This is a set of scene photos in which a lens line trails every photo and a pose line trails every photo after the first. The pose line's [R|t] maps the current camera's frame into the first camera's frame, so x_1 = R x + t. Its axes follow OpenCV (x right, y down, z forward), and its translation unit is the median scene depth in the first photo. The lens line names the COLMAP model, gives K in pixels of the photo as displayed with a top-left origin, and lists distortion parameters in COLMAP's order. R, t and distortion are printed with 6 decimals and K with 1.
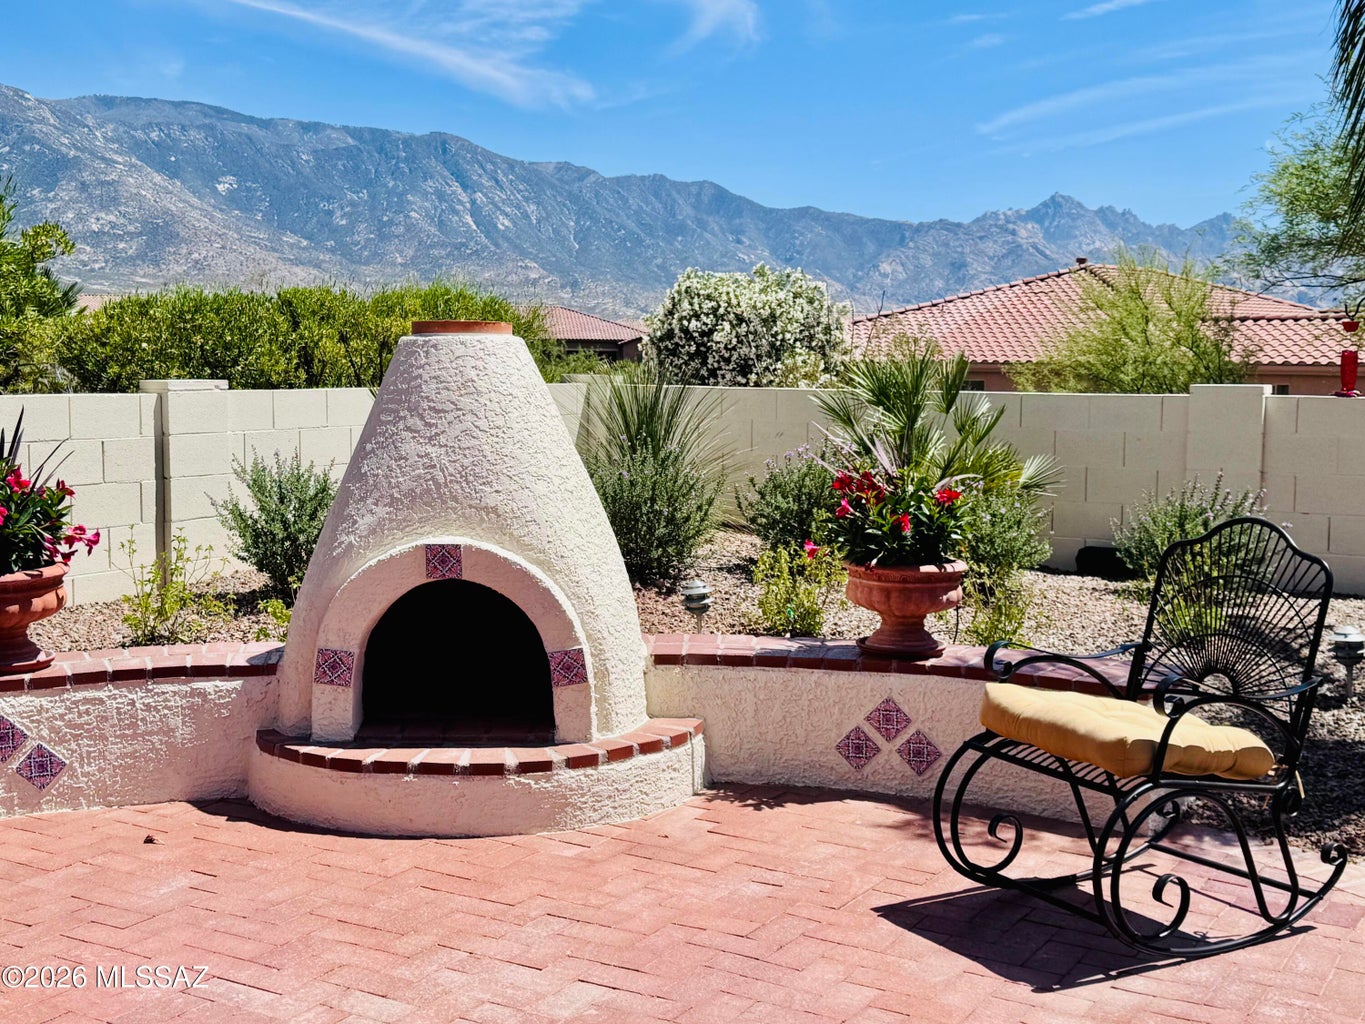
lens RADIAL K [[1673.9, 0, 684.0], [0, 1673.9, 513.1], [0, 0, 1]] dist [0.016362, 0.000000]
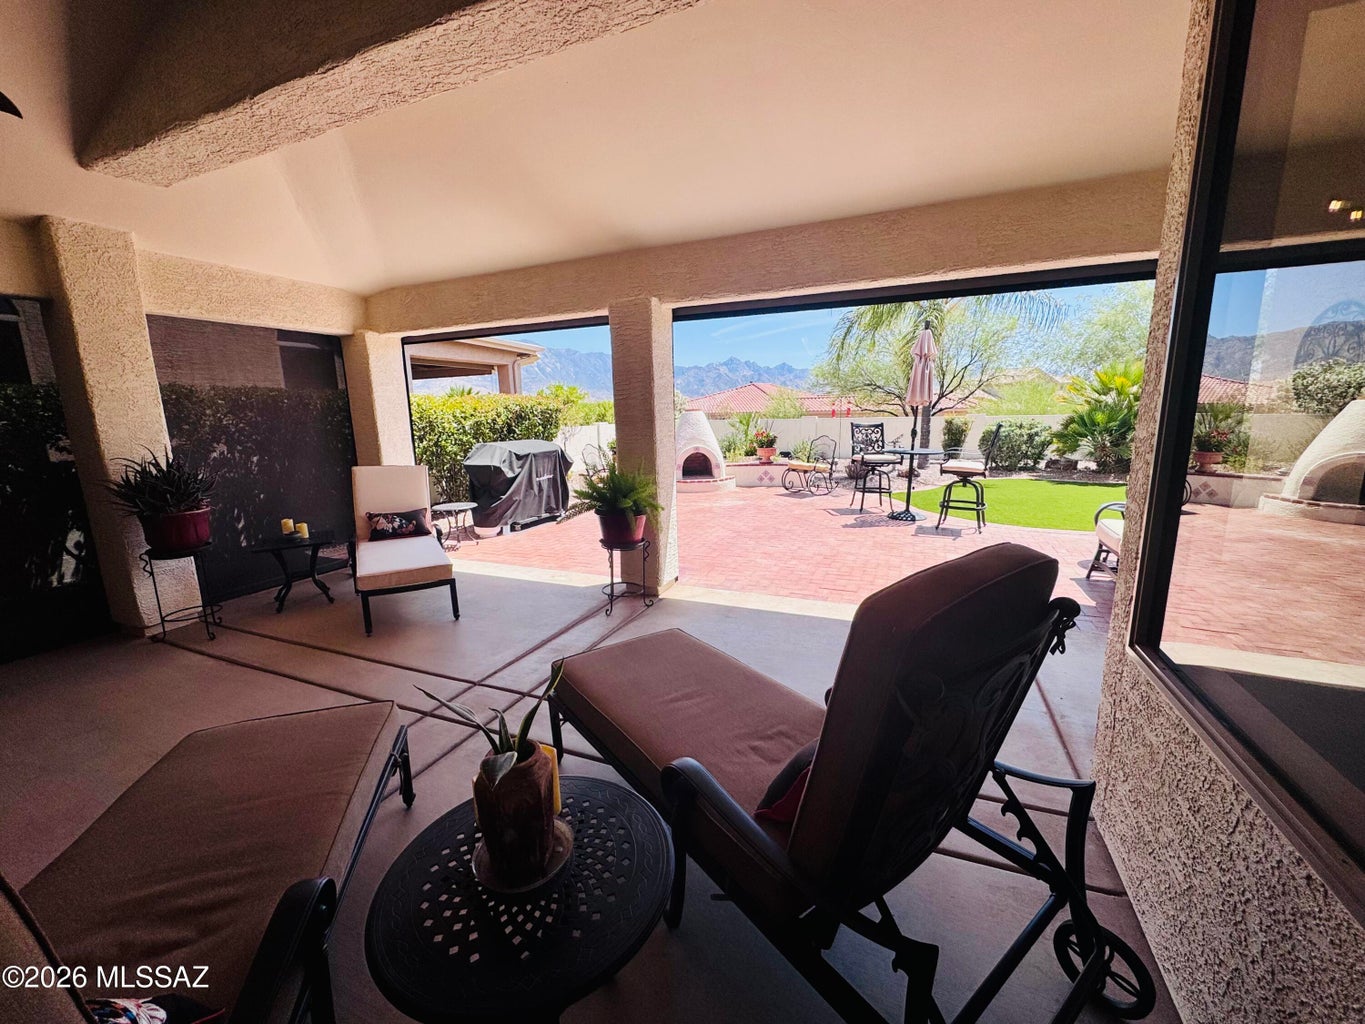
lens RADIAL K [[542.7, 0, 682.1], [0, 542.7, 511.5], [0, 0, 1]] dist [0.000386, 0.000101]
pose [[0.991614, -0.052092, 0.118275, -0.155303], [0.041565, 0.995093, 0.089790, 0.026242], [-0.122372, -0.084121, 0.988913, -0.341651]]
